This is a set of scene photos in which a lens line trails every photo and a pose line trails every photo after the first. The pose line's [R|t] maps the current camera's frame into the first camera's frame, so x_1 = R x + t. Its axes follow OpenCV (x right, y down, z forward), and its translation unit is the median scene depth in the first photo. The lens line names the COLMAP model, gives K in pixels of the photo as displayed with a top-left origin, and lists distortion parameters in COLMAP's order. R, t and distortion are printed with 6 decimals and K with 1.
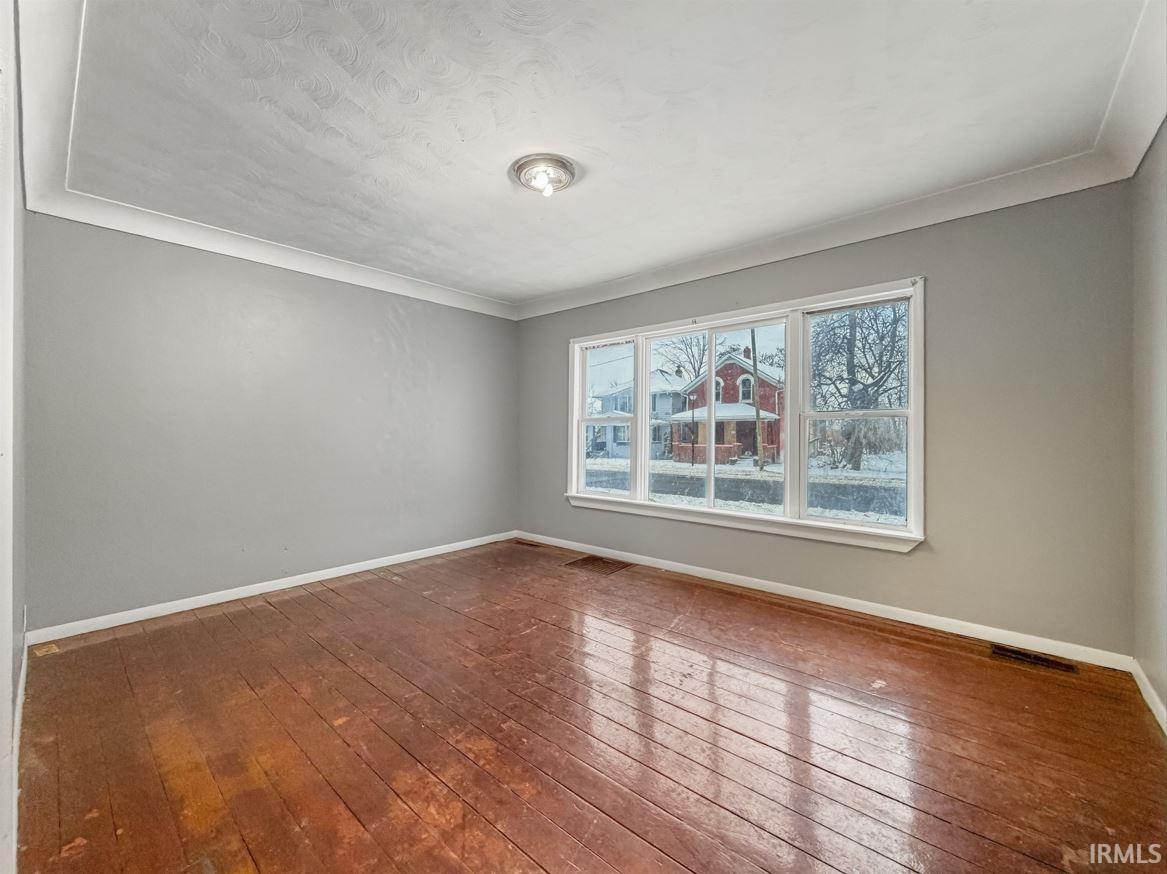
lens RADIAL K [[493.1, 0, 583.1], [0, 493.1, 432.6], [0, 0, 1]] dist [-0.001827, -0.000614]
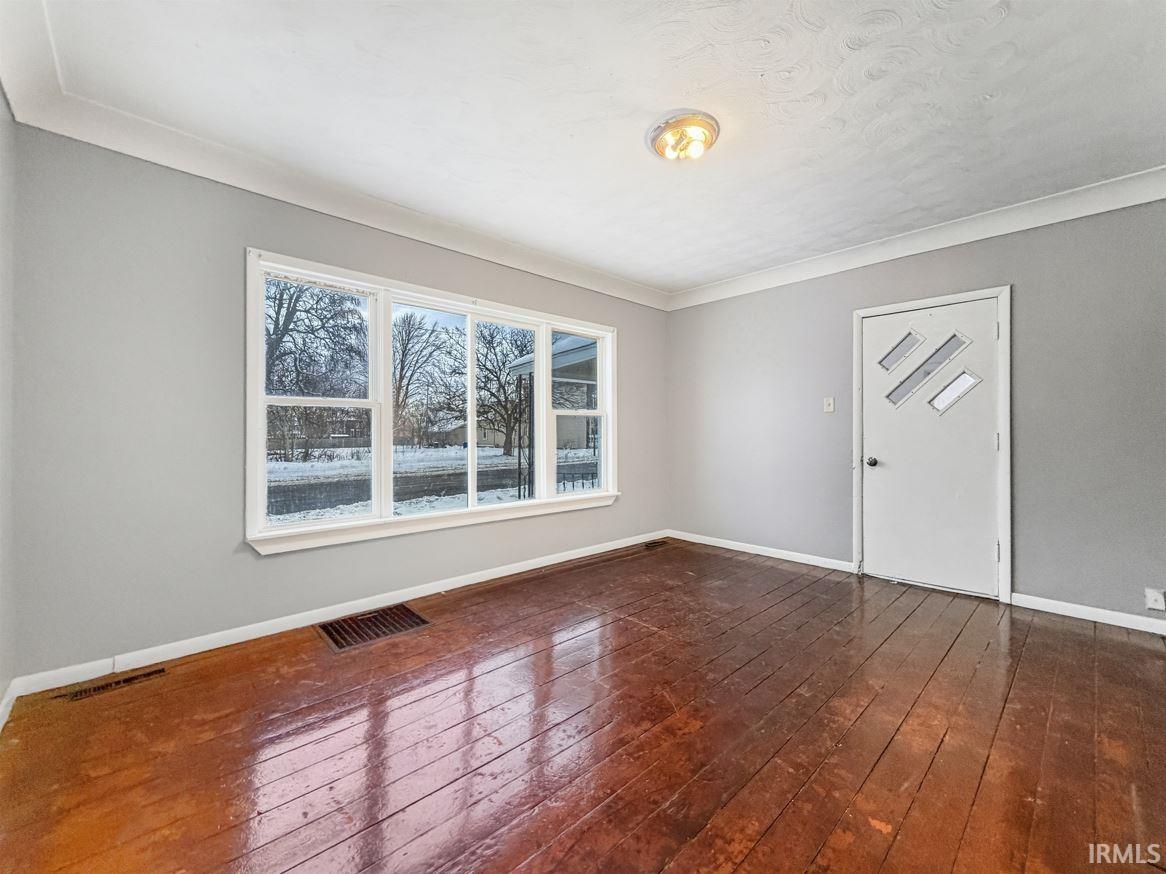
lens RADIAL K [[492.7, 0, 582.6], [0, 492.7, 432.6], [0, 0, 1]] dist [-0.001827, -0.000614]
pose [[0.066177, 0.000957, 0.997807, -0.725029], [0.002361, 0.999997, -0.001116, 0.018445], [-0.997805, 0.002430, 0.066175, 0.819664]]
